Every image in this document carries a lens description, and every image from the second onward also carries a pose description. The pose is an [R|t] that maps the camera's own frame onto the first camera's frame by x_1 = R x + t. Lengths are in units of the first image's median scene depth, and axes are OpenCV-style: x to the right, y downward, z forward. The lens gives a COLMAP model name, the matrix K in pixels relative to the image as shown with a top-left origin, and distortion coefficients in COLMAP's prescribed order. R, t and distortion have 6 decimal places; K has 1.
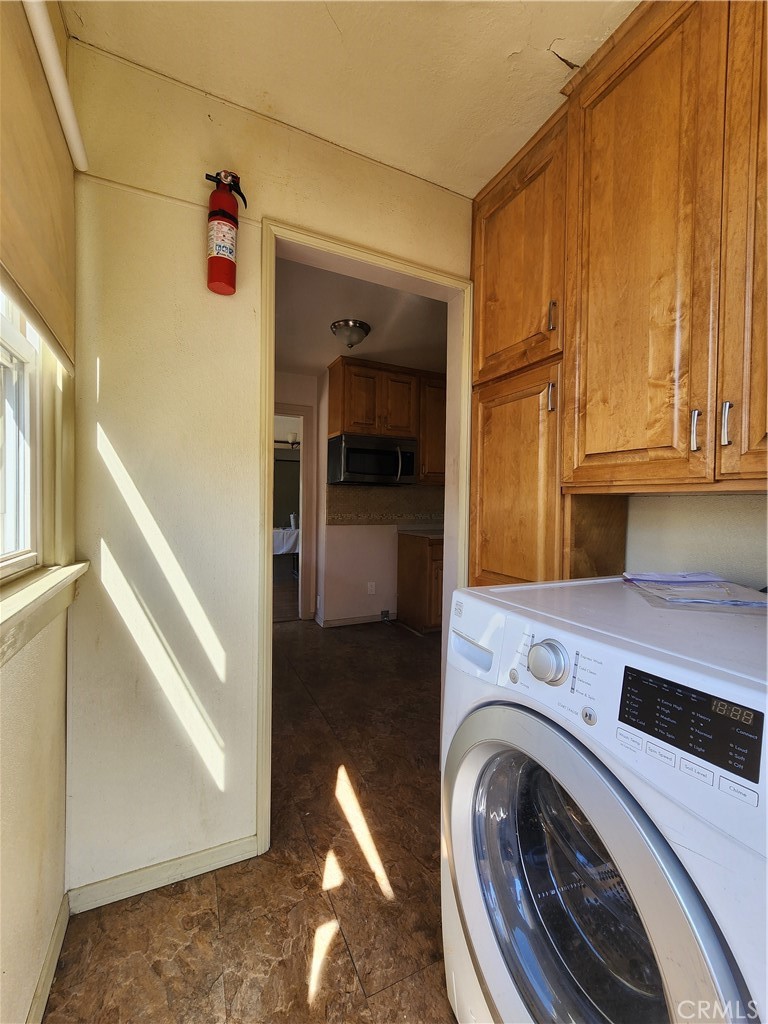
lens RADIAL K [[421.3, 0, 383.7], [0, 421.3, 510.4], [0, 0, 1]] dist [0.001313, 0.000087]
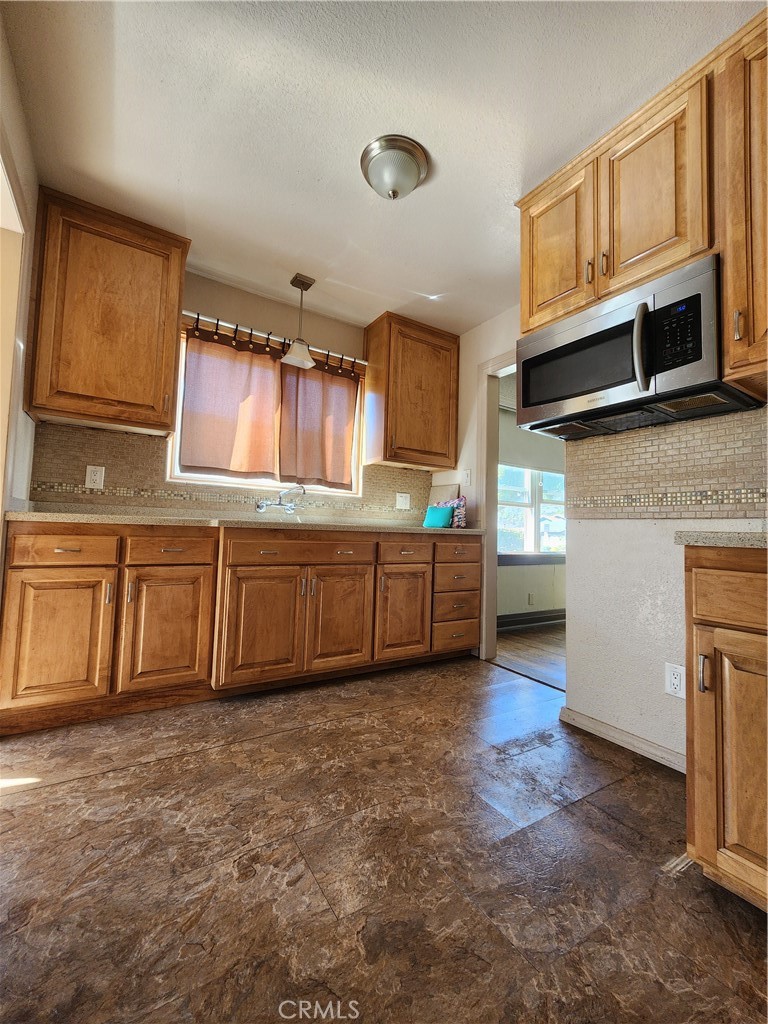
lens RADIAL K [[421.3, 0, 383.3], [0, 421.3, 508.2], [0, 0, 1]] dist [0.001313, 0.000087]
pose [[0.122733, -0.062873, -0.990446, 0.589816], [-0.051254, 0.996258, -0.069593, 0.112339], [0.991115, 0.059306, 0.119051, 1.168592]]
